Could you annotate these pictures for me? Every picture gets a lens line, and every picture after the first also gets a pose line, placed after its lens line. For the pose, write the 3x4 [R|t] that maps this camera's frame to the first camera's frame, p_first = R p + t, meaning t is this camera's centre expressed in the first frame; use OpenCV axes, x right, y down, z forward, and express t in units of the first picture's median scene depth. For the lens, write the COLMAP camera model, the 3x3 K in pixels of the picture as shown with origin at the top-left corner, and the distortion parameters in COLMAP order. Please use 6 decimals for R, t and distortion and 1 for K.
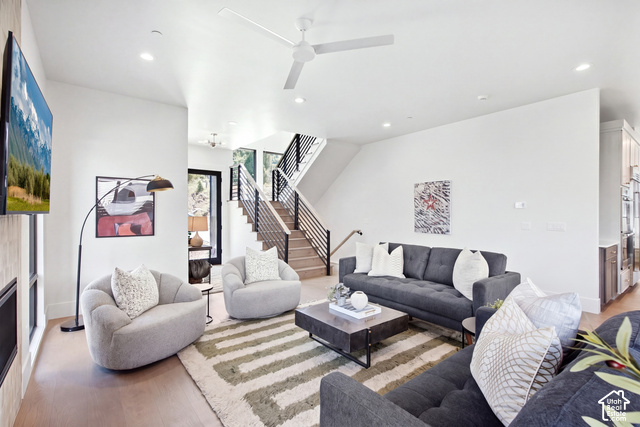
lens RADIAL K [[299.0, 0, 330.8], [0, 299.0, 214.4], [0, 0, 1]] dist [0.000251, -0.000124]
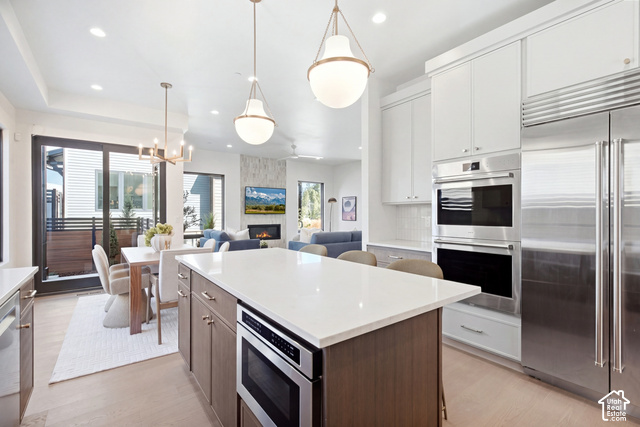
lens RADIAL K [[299.0, 0, 330.8], [0, 299.0, 214.4], [0, 0, 1]] dist [0.000251, -0.000124]
pose [[-0.036267, 0.019023, -0.999161, 1.759751], [0.000975, 0.999819, 0.019000, -0.030414], [0.999342, -0.000285, -0.036279, 0.921996]]
